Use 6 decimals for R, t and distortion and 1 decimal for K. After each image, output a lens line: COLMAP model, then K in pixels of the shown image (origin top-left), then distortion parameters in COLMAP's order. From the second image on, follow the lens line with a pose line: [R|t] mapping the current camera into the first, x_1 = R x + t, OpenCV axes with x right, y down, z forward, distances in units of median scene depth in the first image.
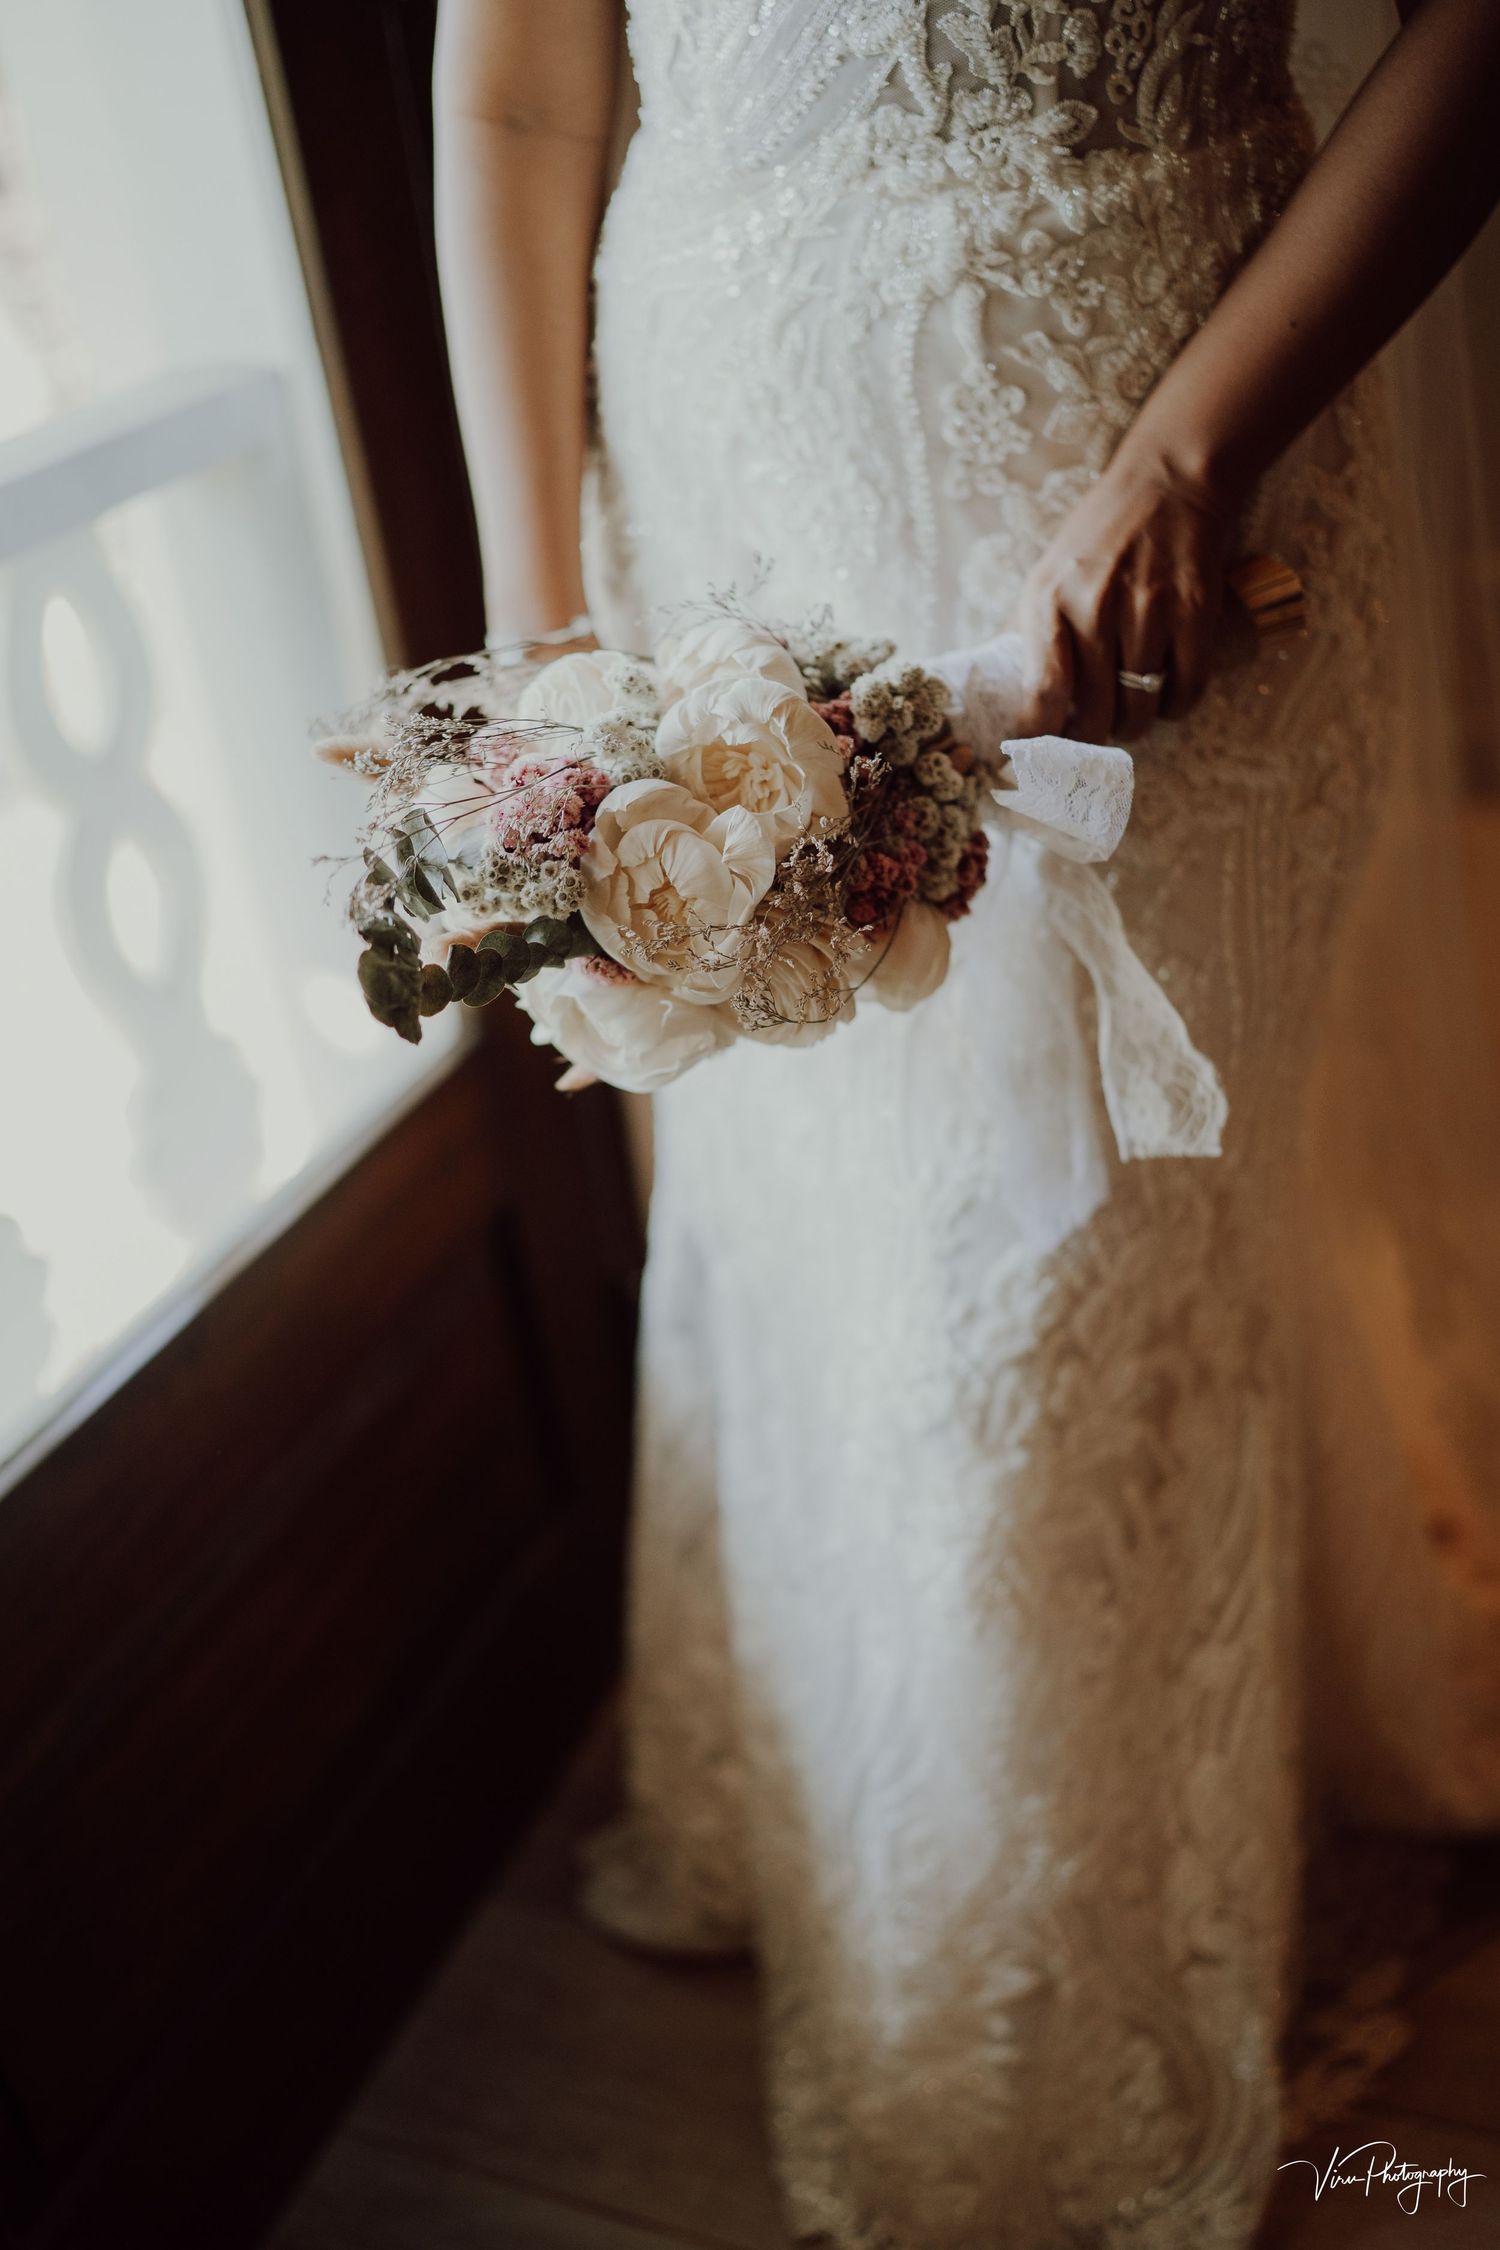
lens RADIAL K [[2247.9, 0, 719.4], [0, 2247.9, 1126.3], [0, 0, 1]] dist [-0.238878, 0.405062]
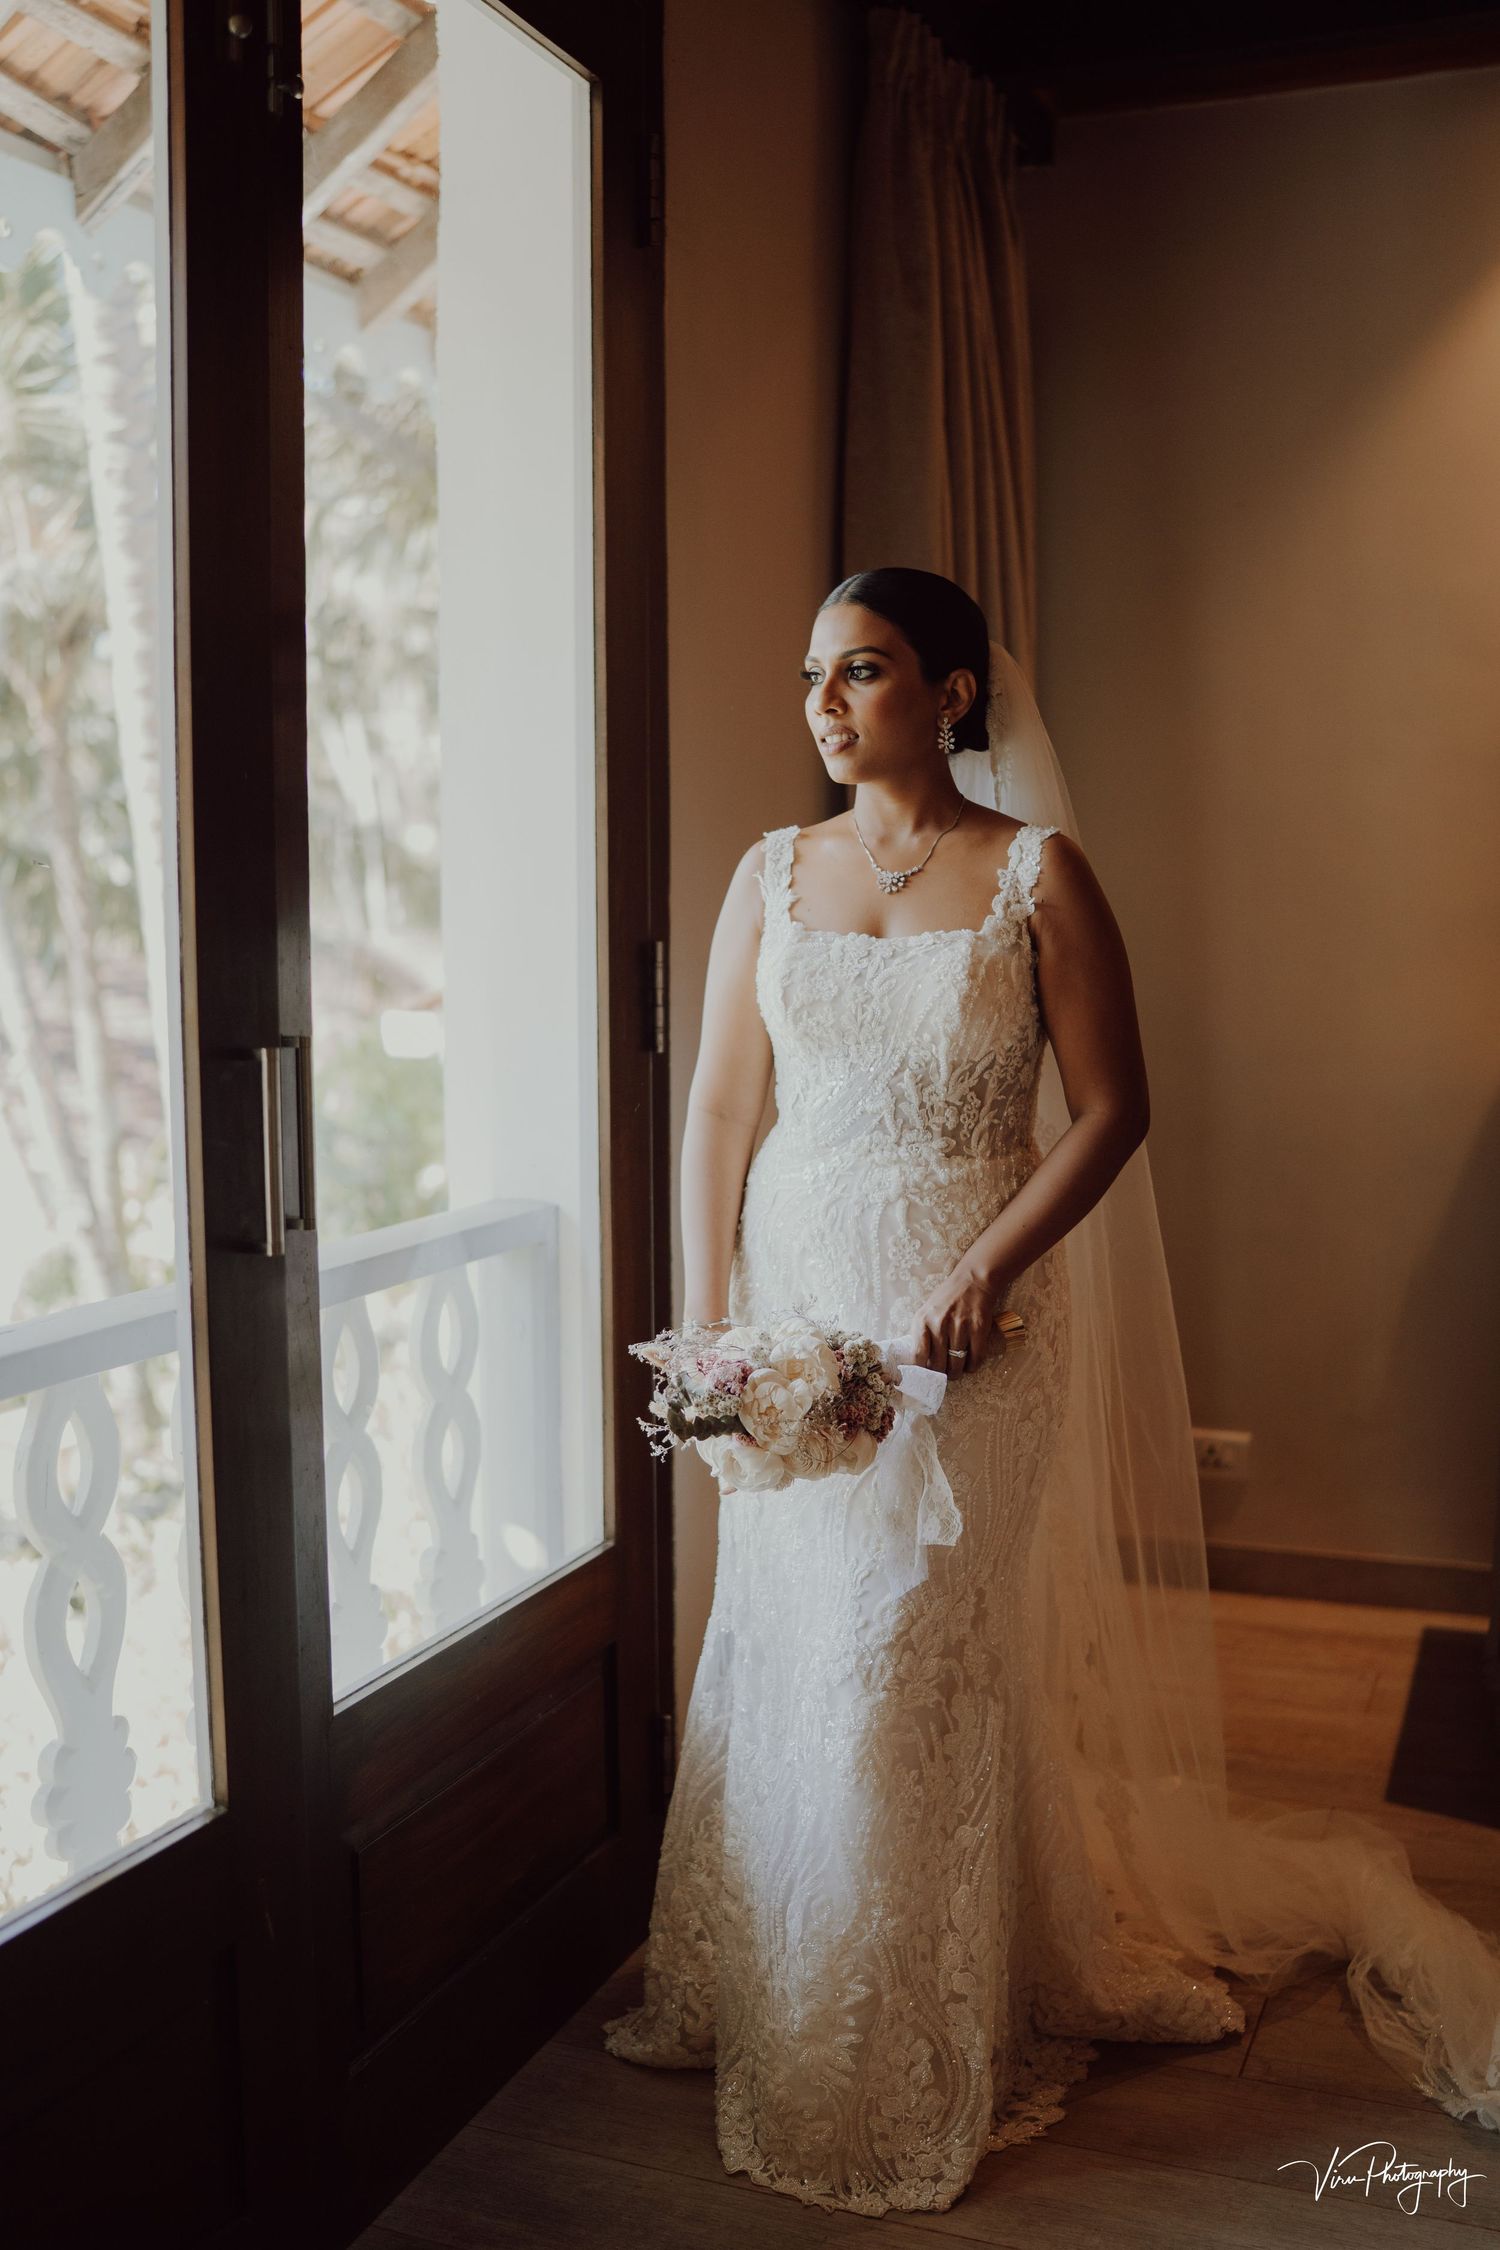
lens RADIAL K [[2247.9, 0, 719.4], [0, 2247.9, 1126.3], [0, 0, 1]] dist [-0.238878, 0.405062]
pose [[0.991966, 0.122356, 0.032126, -0.187764], [-0.099291, 0.910418, -0.401597, 0.595078], [-0.078386, 0.395180, 0.915253, -1.380132]]
